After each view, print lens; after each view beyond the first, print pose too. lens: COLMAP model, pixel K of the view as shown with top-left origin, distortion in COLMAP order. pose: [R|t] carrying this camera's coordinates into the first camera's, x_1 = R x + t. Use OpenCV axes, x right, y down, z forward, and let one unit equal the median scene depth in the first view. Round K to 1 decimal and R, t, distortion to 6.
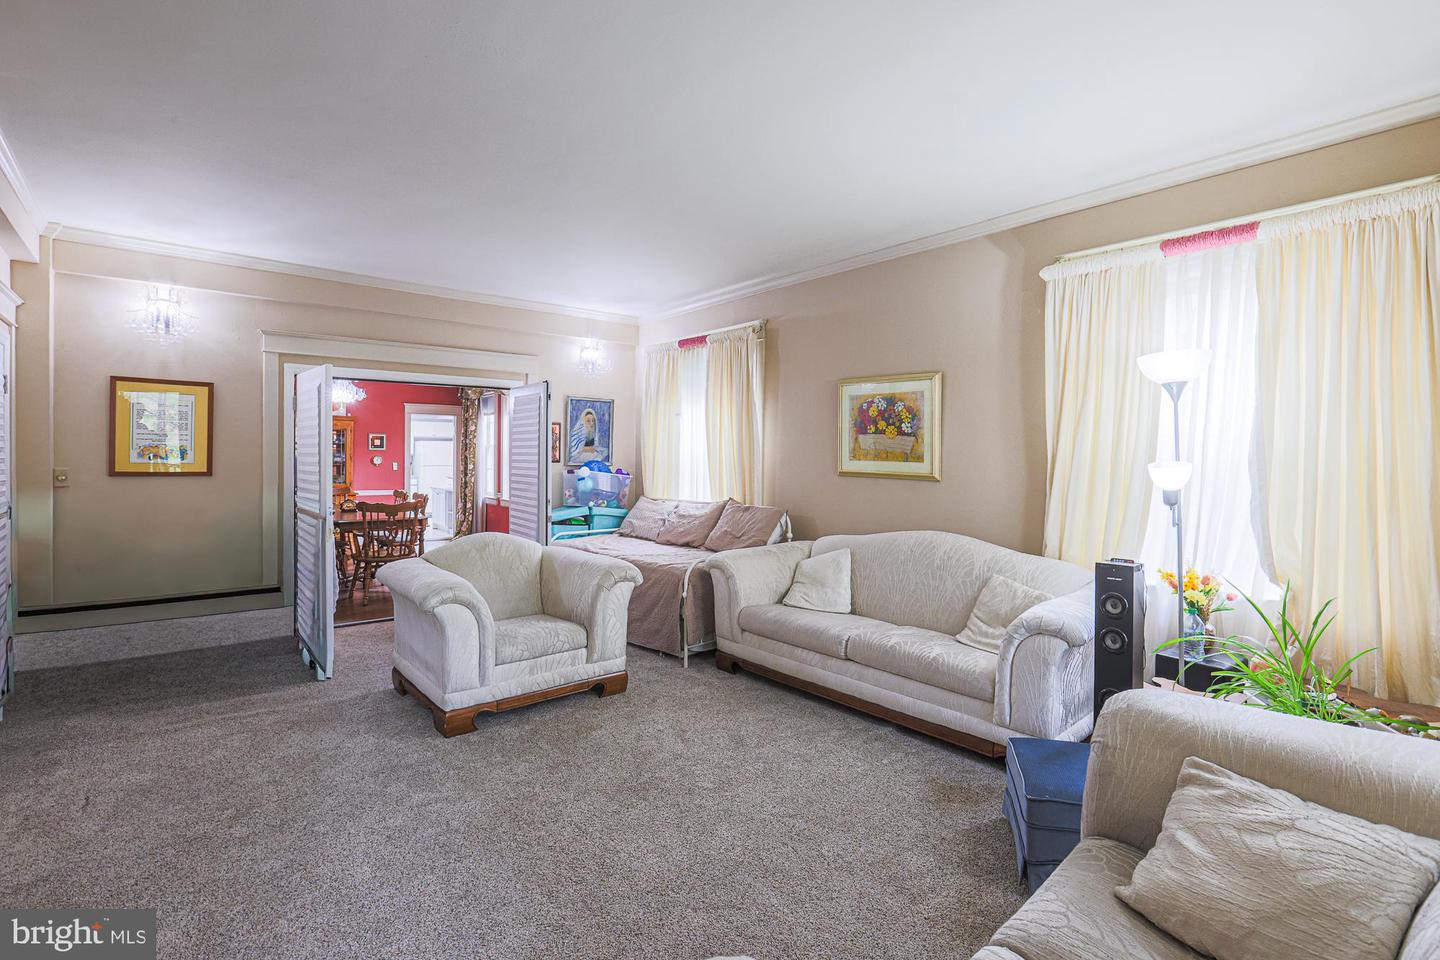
lens RADIAL K [[701.2, 0, 720.0], [0, 701.2, 480.0], [0, 0, 1]] dist [0.000531, 0.000264]
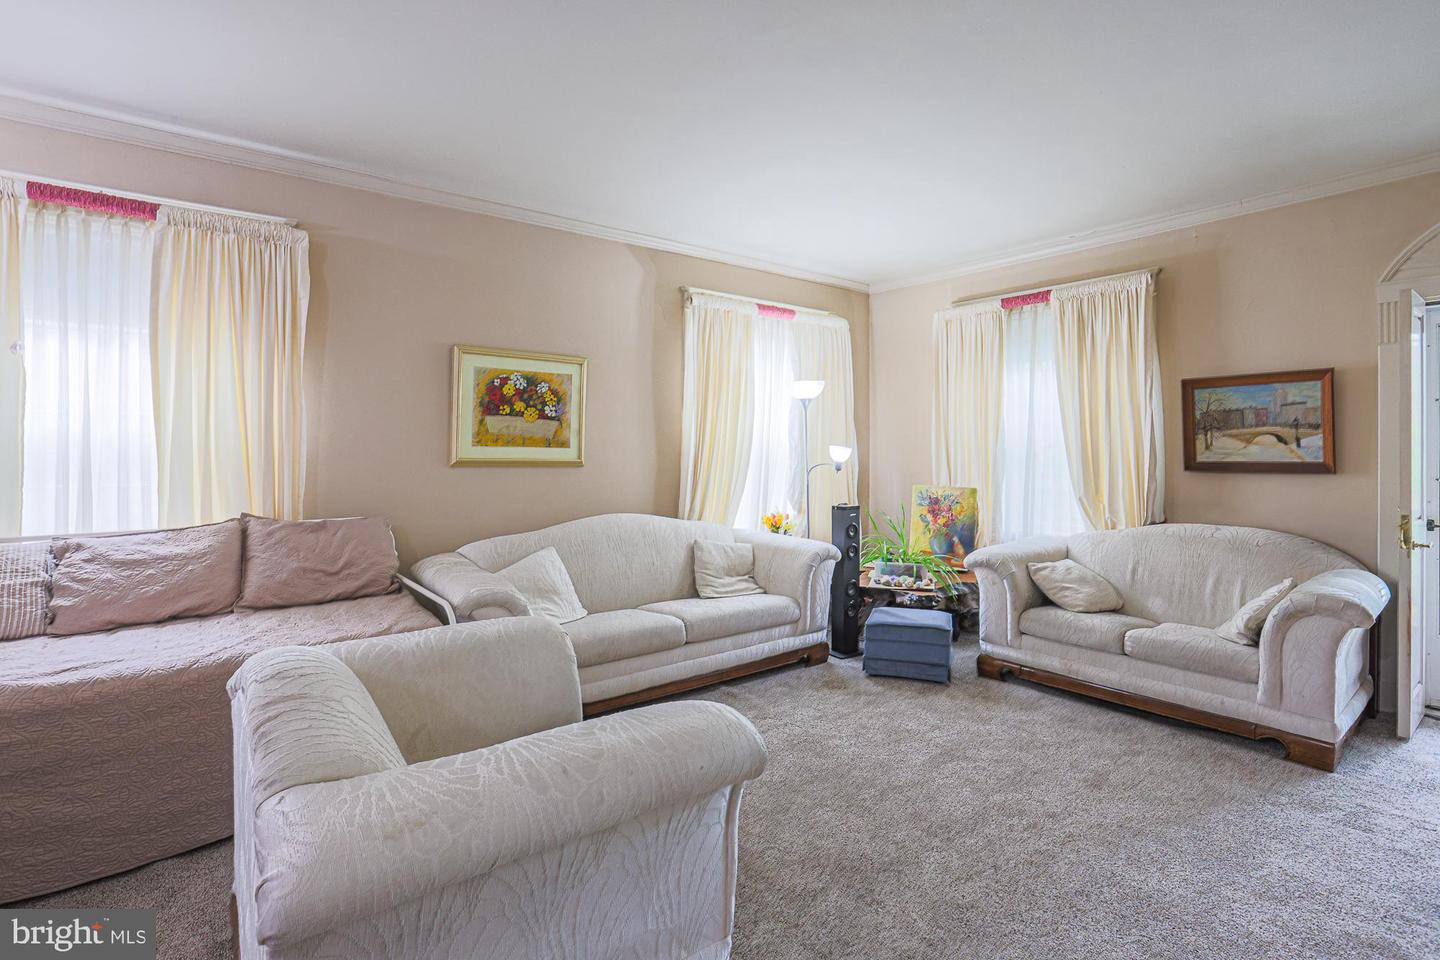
lens RADIAL K [[676.7, 0, 747.3], [0, 676.7, 467.5], [0, 0, 1]] dist [-0.050323, 0.017781]
pose [[0.021269, -0.034535, 0.999177, -0.617398], [0.033599, 0.998863, 0.033809, -0.020712], [-0.999209, 0.032852, 0.022405, 0.706213]]
